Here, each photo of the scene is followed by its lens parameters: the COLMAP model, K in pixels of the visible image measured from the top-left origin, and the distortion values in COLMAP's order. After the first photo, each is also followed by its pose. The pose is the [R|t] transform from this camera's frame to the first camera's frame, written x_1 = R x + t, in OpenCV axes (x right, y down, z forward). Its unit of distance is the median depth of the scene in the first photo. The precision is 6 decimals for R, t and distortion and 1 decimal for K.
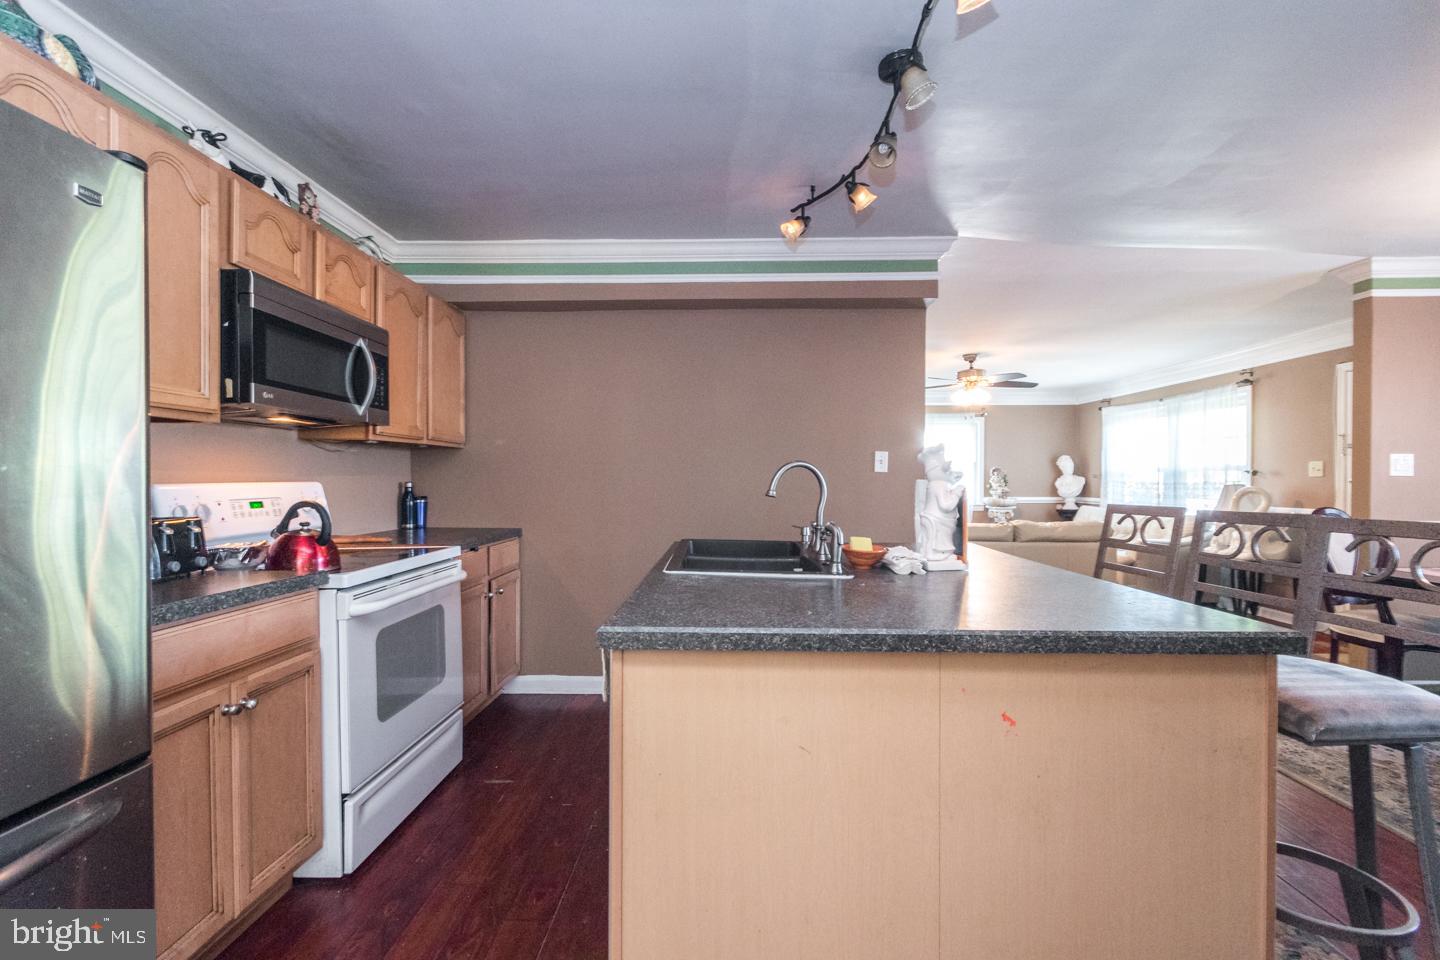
lens RADIAL K [[633.0, 0, 720.0], [0, 633.0, 480.0], [0, 0, 1]] dist [0.004794, 0.000281]
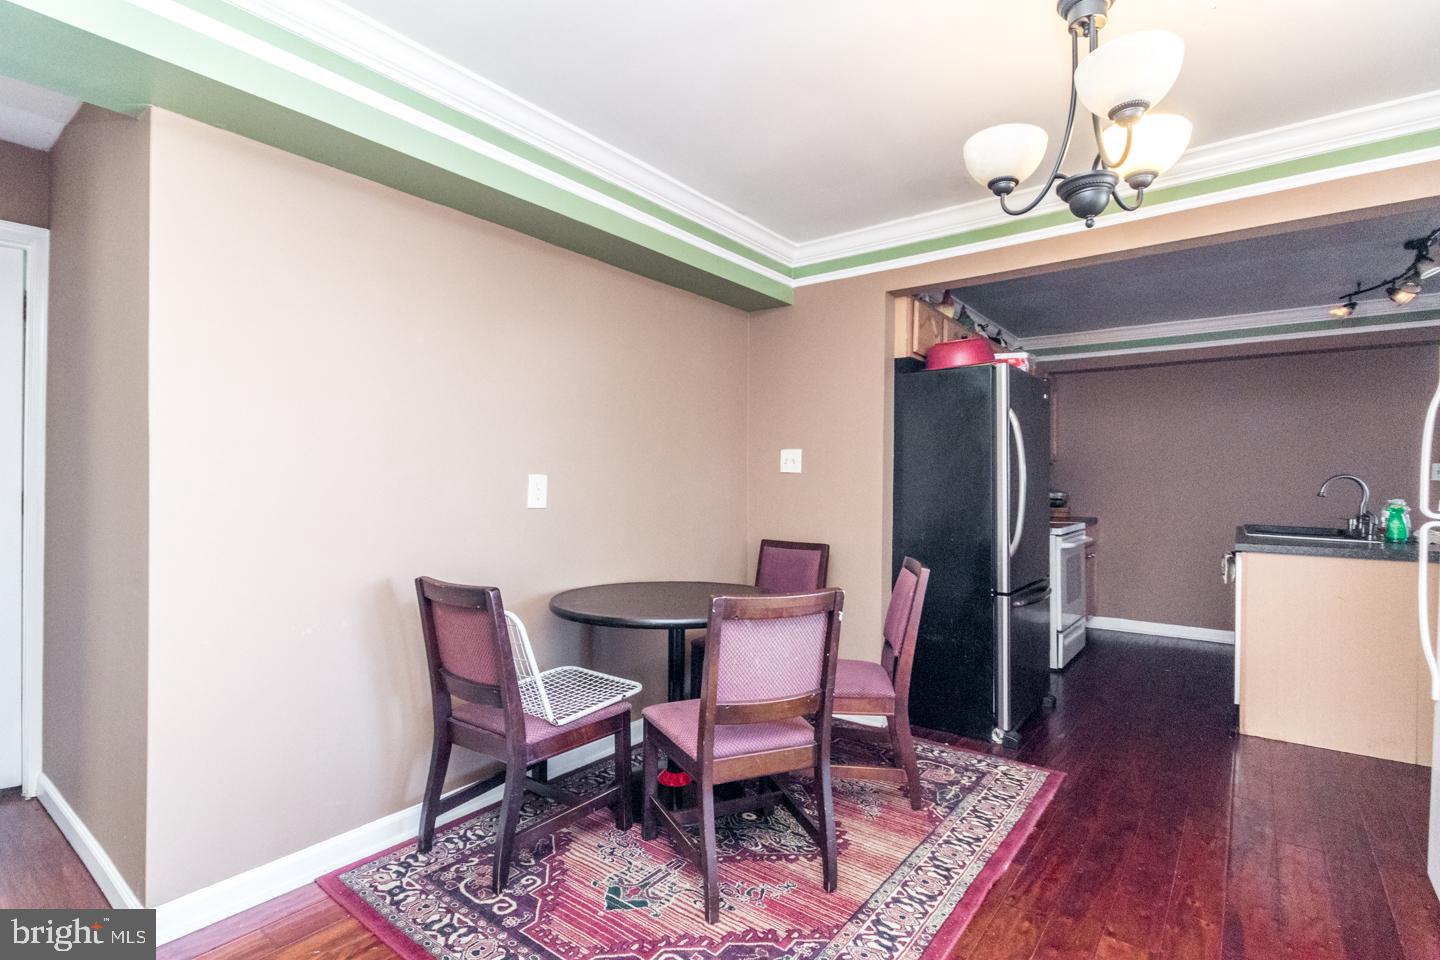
lens RADIAL K [[687.0, 0, 720.0], [0, 687.0, 480.0], [0, 0, 1]] dist [-0.002483, -0.000662]
pose [[0.804535, 0.001205, -0.593905, -0.044869], [-0.006430, 0.999957, -0.006681, 0.002800], [0.593871, 0.009194, 0.804508, -0.513441]]
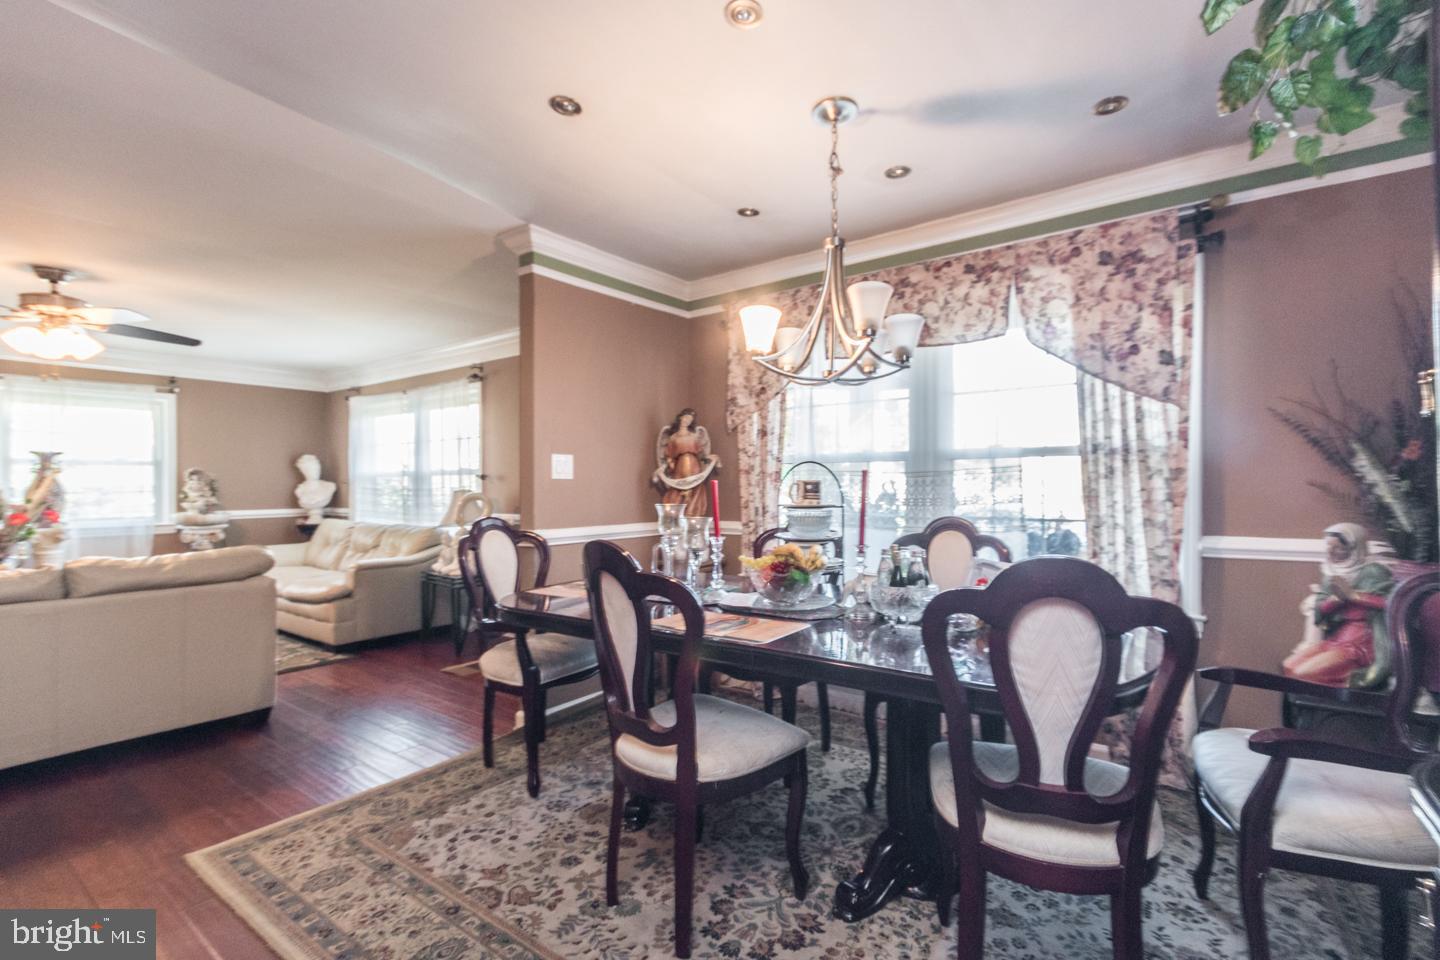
lens RADIAL K [[633.0, 0, 720.0], [0, 633.0, 480.0], [0, 0, 1]] dist [0.004794, 0.000281]
pose [[0.597865, 0.003357, 0.801590, 0.316568], [0.006374, 0.999940, -0.008942, 0.002924], [-0.801572, 0.010455, 0.597807, 0.183975]]
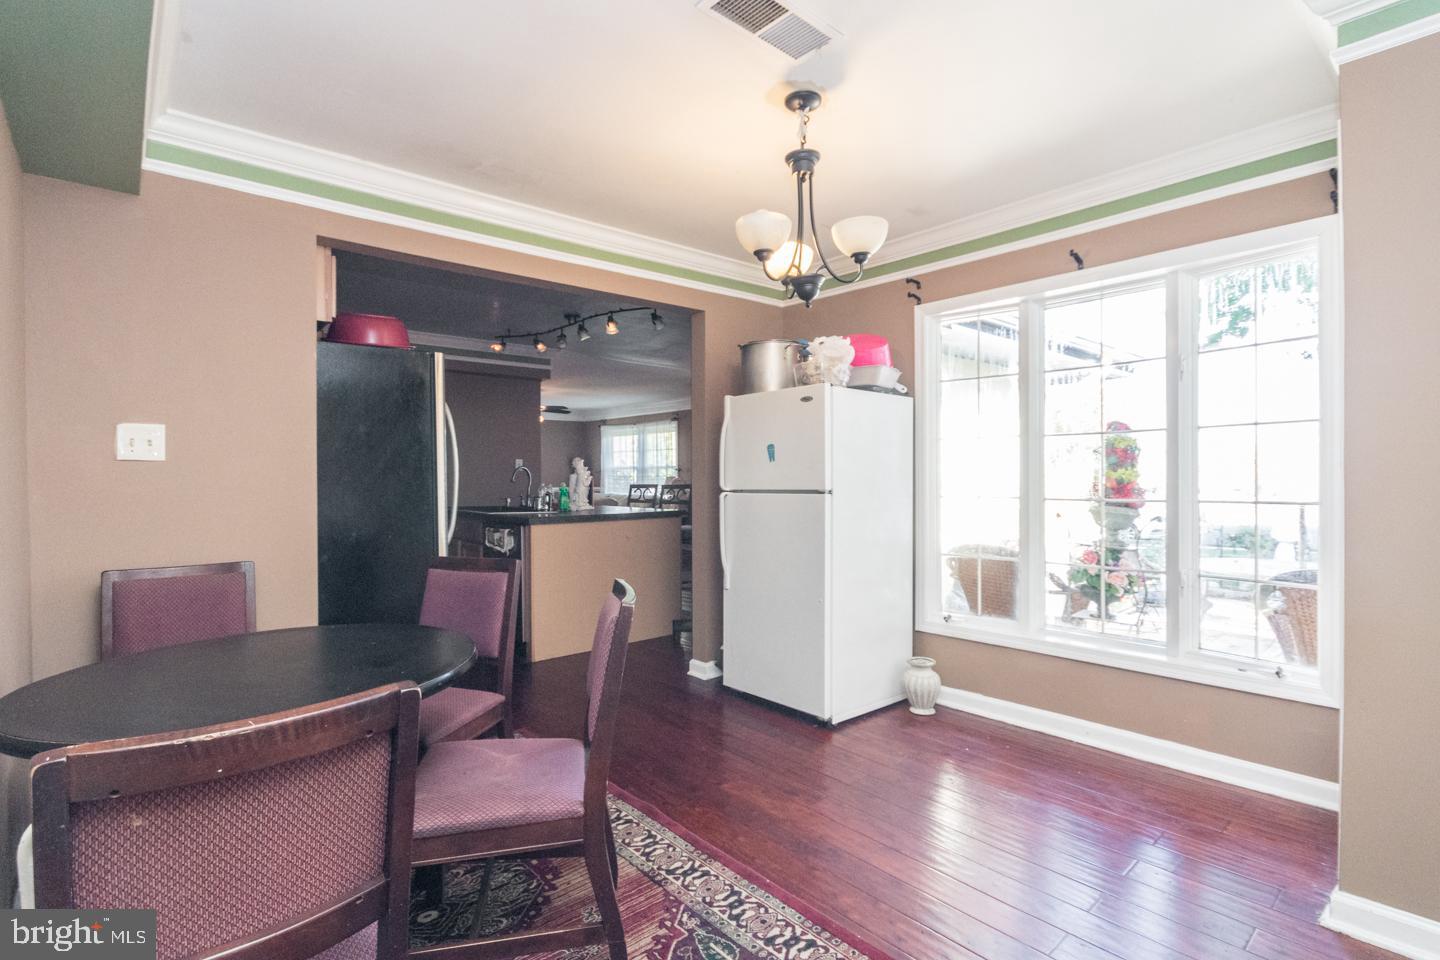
lens RADIAL K [[687.0, 0, 720.0], [0, 687.0, 480.0], [0, 0, 1]] dist [-0.002483, -0.000662]
pose [[0.727855, -0.010422, 0.685652, -0.400120], [0.006583, 0.999945, 0.008211, 0.001571], [-0.685699, -0.001463, 0.727883, -0.485311]]
